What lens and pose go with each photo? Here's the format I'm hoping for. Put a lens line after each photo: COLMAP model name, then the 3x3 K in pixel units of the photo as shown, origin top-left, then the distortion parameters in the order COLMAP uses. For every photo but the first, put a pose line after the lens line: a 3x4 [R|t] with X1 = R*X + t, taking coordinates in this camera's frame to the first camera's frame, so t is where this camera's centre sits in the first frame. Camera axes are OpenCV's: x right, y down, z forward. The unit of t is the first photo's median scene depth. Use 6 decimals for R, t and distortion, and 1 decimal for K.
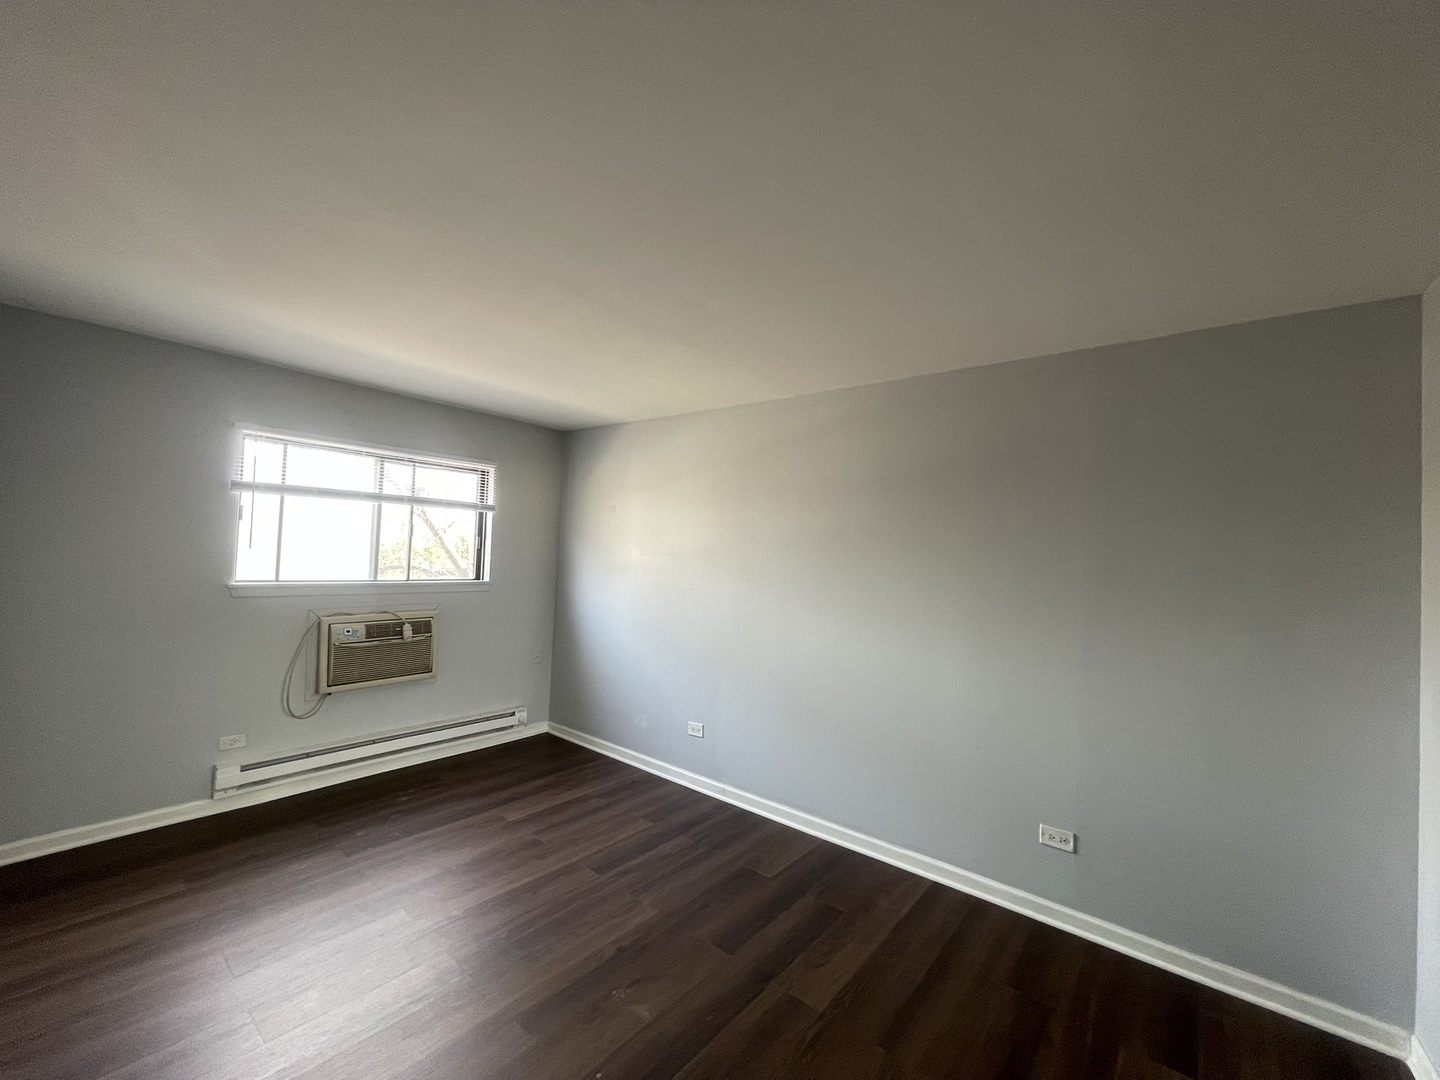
lens RADIAL K [[576.1, 0, 719.5], [0, 576.1, 547.2], [0, 0, 1]] dist [0.000163, 0.000059]
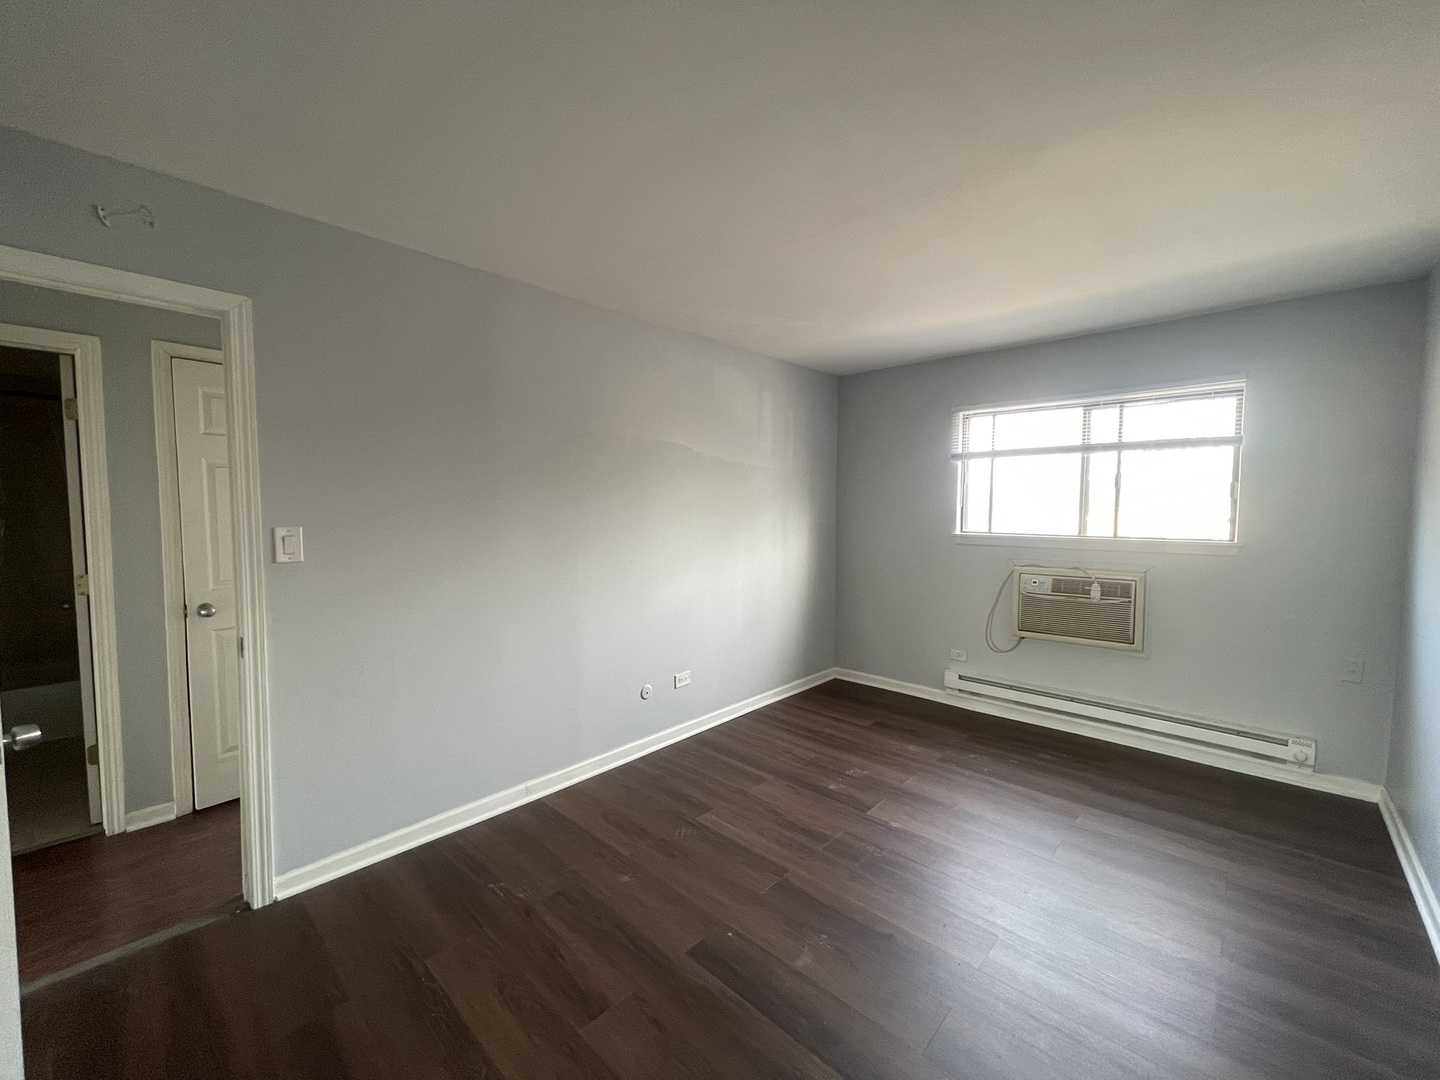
lens RADIAL K [[584.5, 0, 720.0], [0, 584.5, 540.0], [0, 0, 1]] dist [0.001162, 0.000795]
pose [[-0.060945, 0.028968, -0.997721, 0.424062], [0.019152, 0.999429, 0.027848, 0.026727], [0.997957, -0.017411, -0.061465, 0.466740]]
